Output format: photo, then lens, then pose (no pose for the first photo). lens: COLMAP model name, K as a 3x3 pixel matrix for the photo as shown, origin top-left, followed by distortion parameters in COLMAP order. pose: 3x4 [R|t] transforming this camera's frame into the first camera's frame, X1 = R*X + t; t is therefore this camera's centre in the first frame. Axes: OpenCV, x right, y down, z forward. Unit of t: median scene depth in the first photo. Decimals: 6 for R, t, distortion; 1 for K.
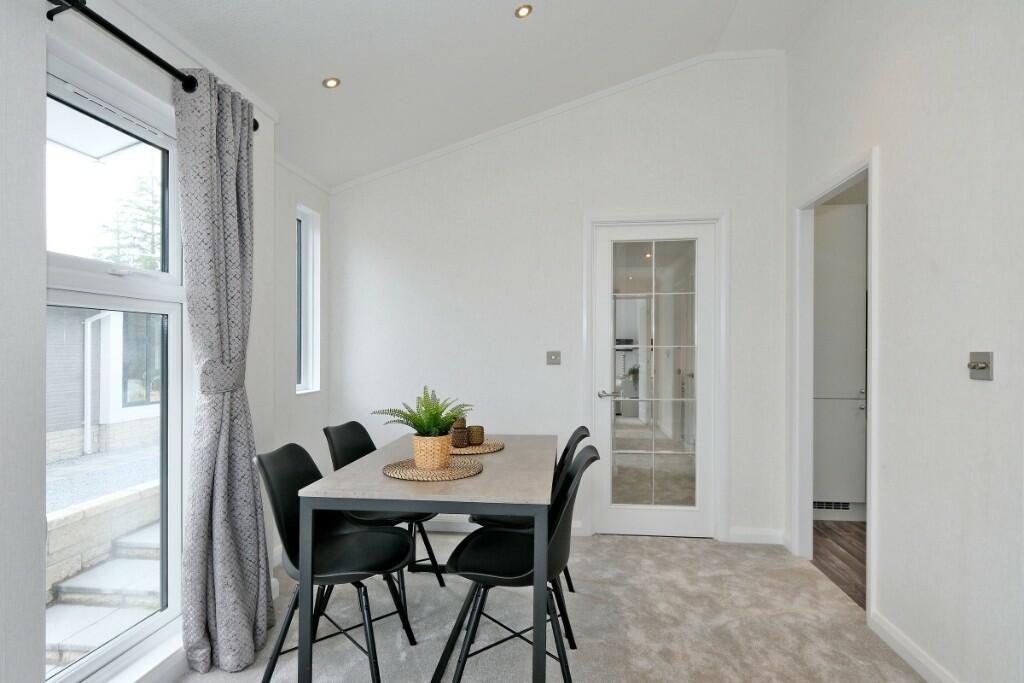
lens RADIAL K [[543.5, 0, 505.0], [0, 543.5, 366.5], [0, 0, 1]] dist [0.008476, -0.003772]
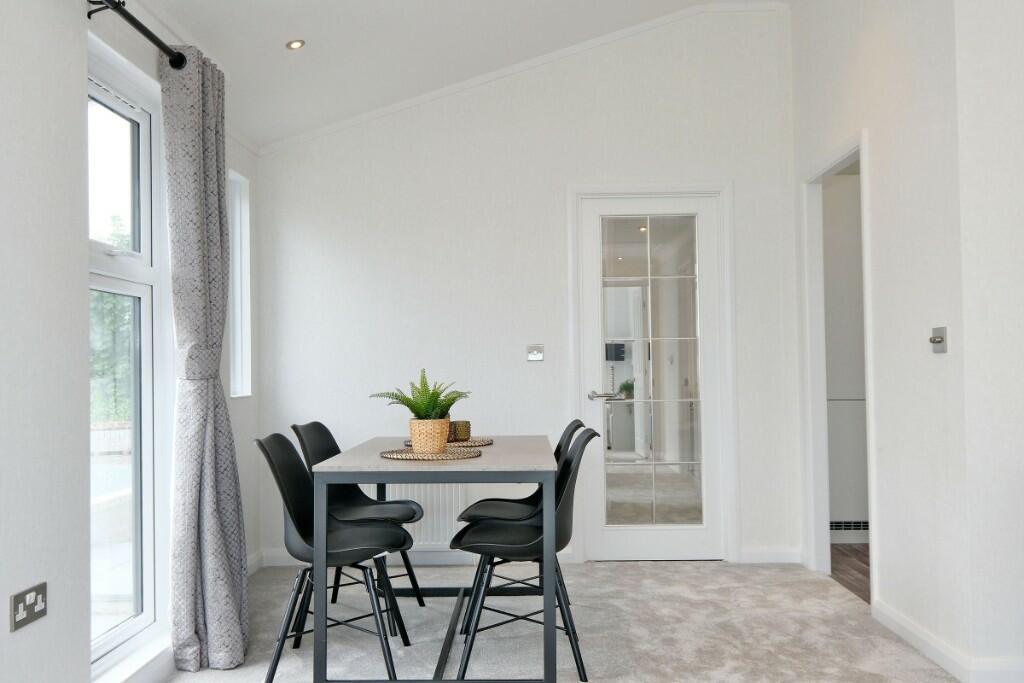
lens RADIAL K [[853.8, 0, 517.7], [0, 853.8, 356.5], [0, 0, 1]] dist [0.011078, -0.000625]
pose [[0.994082, -0.009990, 0.108168, -0.136279], [0.014933, 0.998876, -0.044987, 0.081494], [-0.107597, 0.046336, 0.993114, -0.523232]]
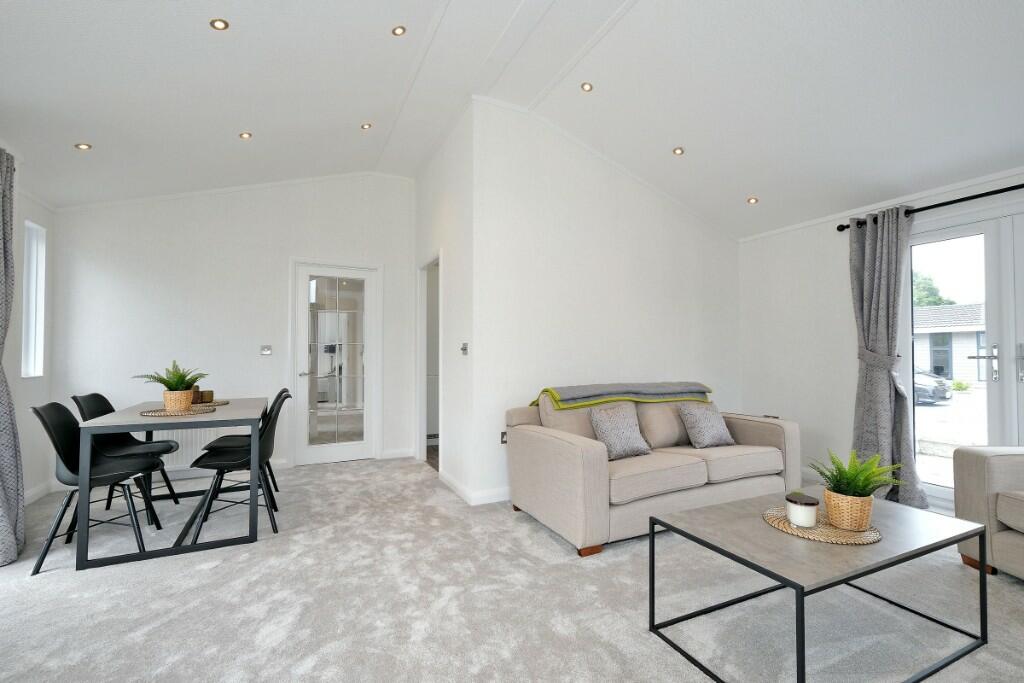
lens RADIAL K [[445.9, 0, 511.0], [0, 445.9, 348.0], [0, 0, 1]] dist [-0.002899, 0.001452]
pose [[0.833271, 0.009646, 0.552780, -0.042172], [0.017195, 0.998912, -0.043351, 0.070329], [-0.552597, 0.045628, 0.832199, -0.631957]]
